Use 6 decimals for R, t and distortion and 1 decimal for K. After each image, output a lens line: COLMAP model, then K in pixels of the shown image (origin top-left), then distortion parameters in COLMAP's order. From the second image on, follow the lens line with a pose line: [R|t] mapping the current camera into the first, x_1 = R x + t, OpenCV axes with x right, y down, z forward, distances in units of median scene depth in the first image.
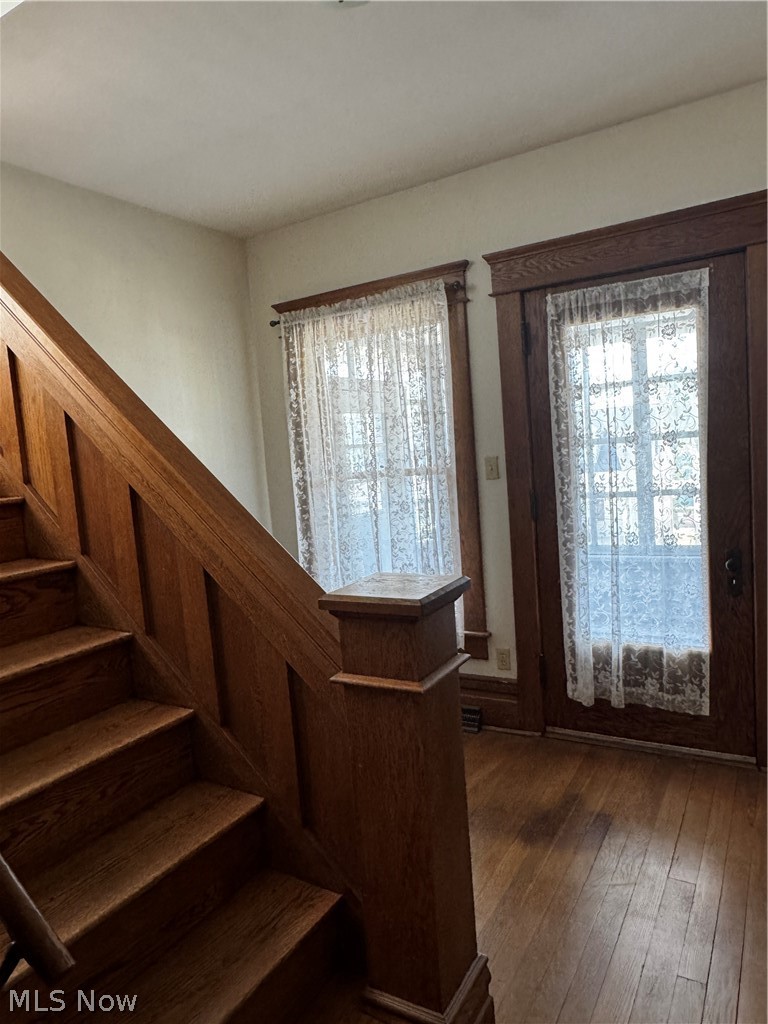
lens RADIAL K [[678.0, 0, 384.2], [0, 678.0, 511.2], [0, 0, 1]] dist [-0.007163, 0.009899]
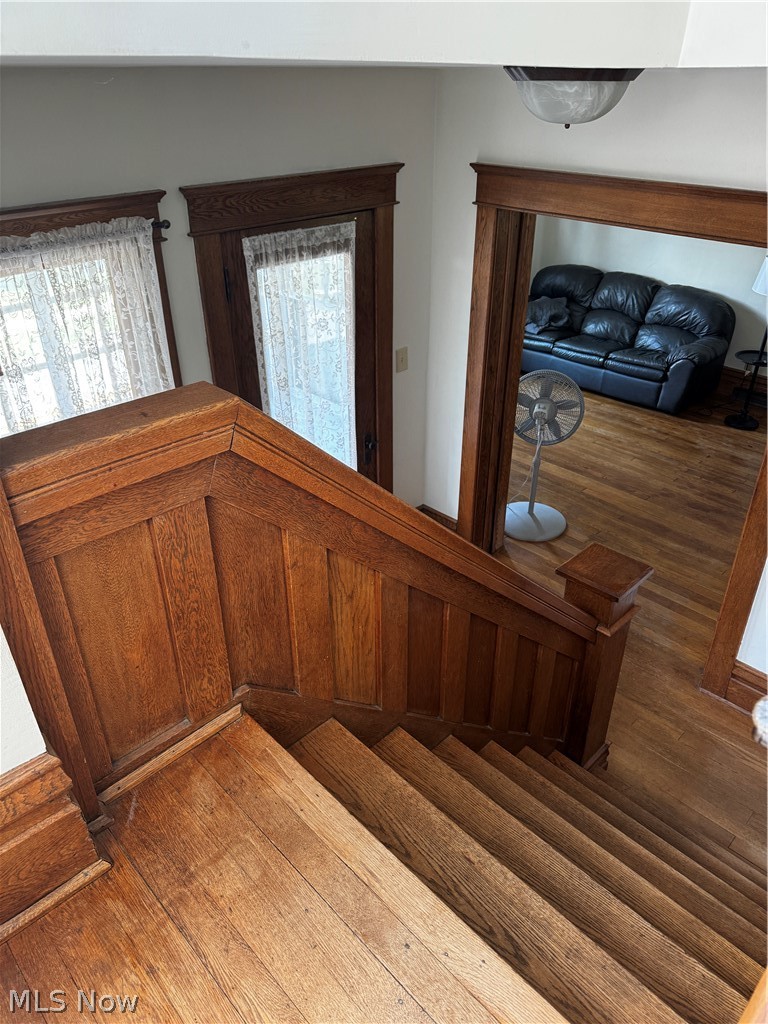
lens RADIAL K [[720.5, 0, 383.6], [0, 720.5, 511.5], [0, 0, 1]] dist [0.052476, -0.061131]
pose [[0.256413, -0.424010, 0.868601, -0.805412], [0.086081, 0.905092, 0.416412, -0.393297], [-0.962726, -0.032003, 0.268577, 0.534264]]
